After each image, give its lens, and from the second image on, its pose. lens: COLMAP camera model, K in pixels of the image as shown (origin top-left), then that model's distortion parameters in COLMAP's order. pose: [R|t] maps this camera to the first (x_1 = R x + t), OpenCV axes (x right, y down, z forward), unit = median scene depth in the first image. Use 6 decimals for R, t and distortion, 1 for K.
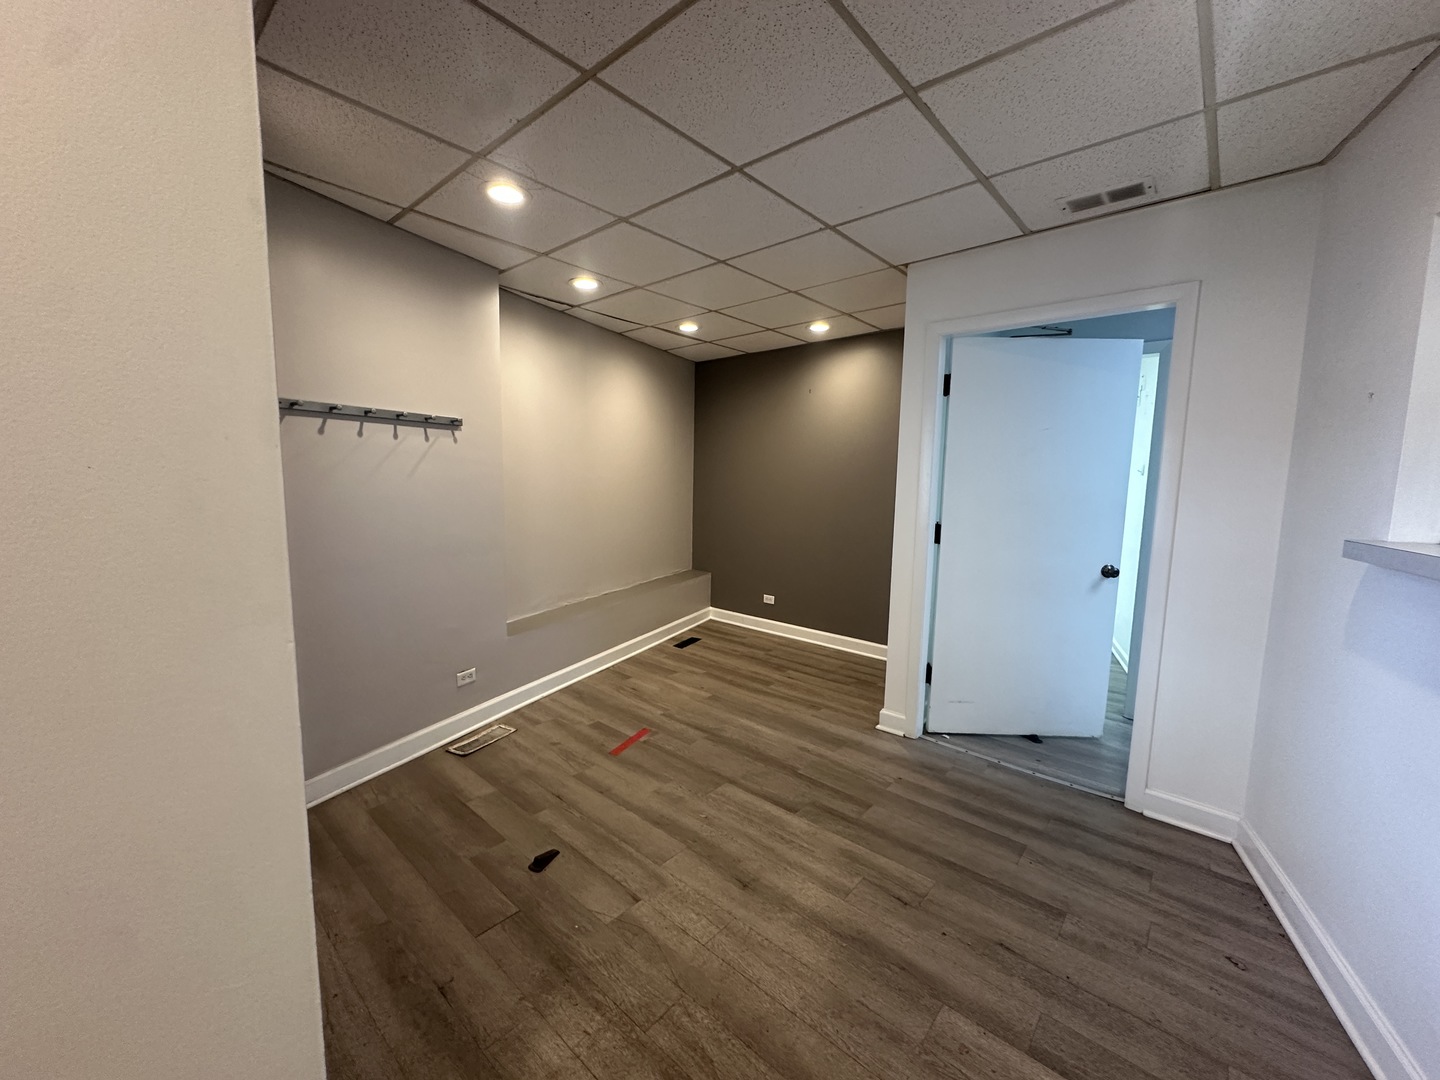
lens RADIAL K [[574.4, 0, 721.2], [0, 574.4, 540.7], [0, 0, 1]] dist [-0.002267, 0.001573]
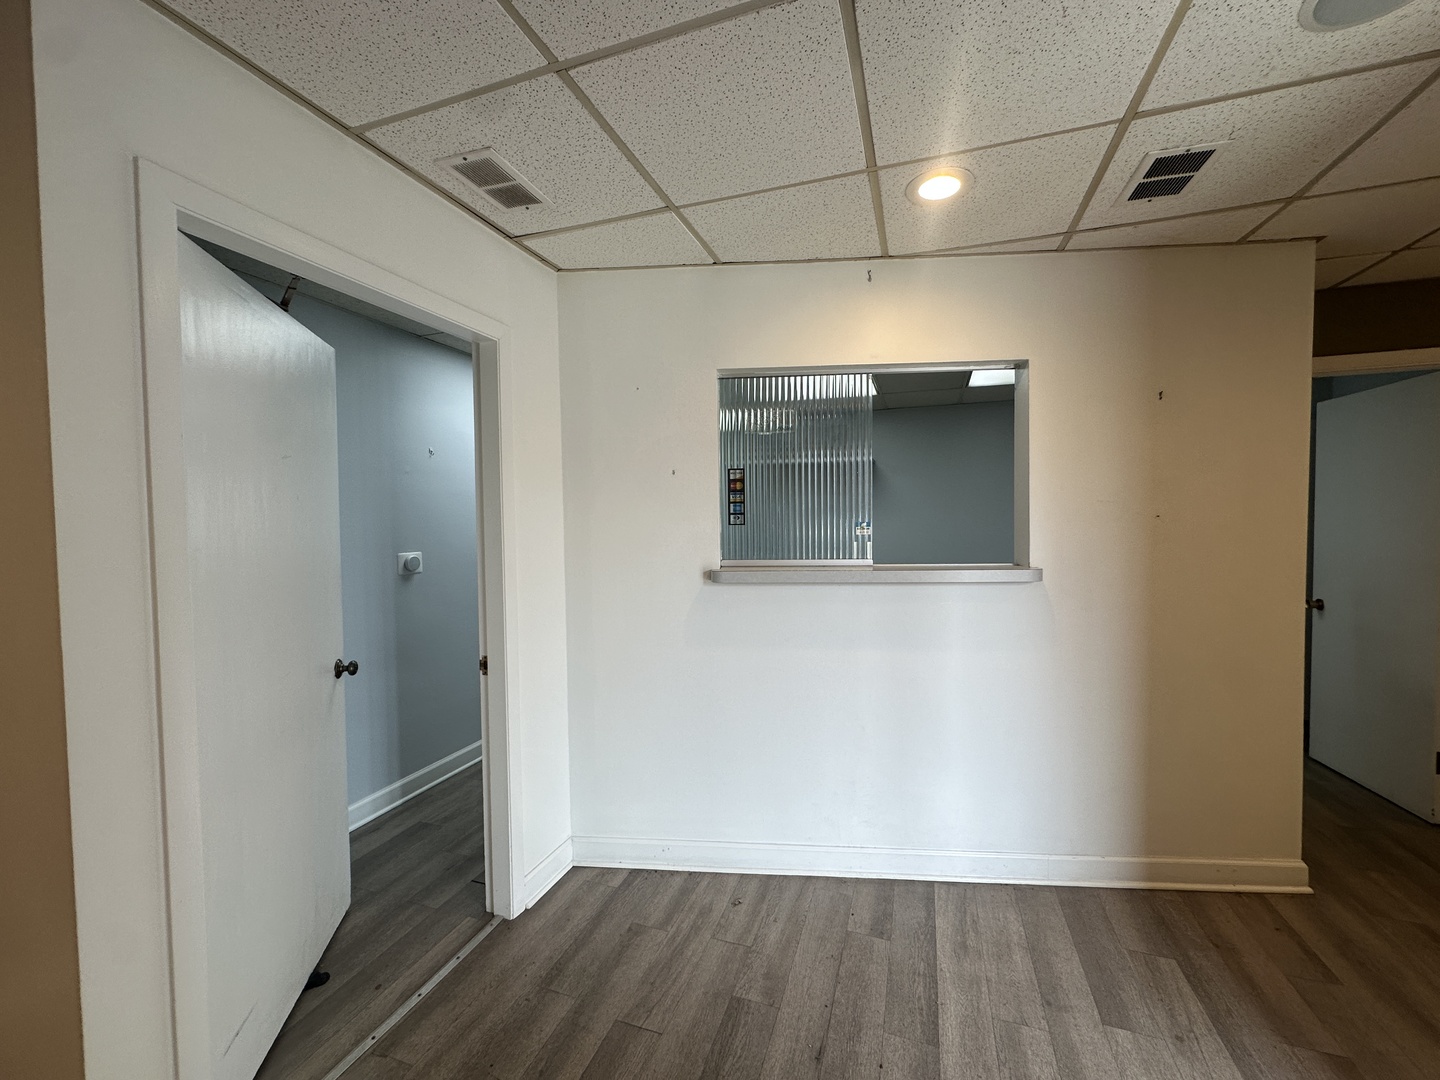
lens RADIAL K [[574.4, 0, 721.4], [0, 574.4, 540.8], [0, 0, 1]] dist [-0.002267, 0.001573]
pose [[-0.374043, -0.040326, 0.926534, -0.167791], [0.114530, 0.989398, 0.089298, -0.125978], [-0.920312, 0.139517, -0.365459, 0.922017]]
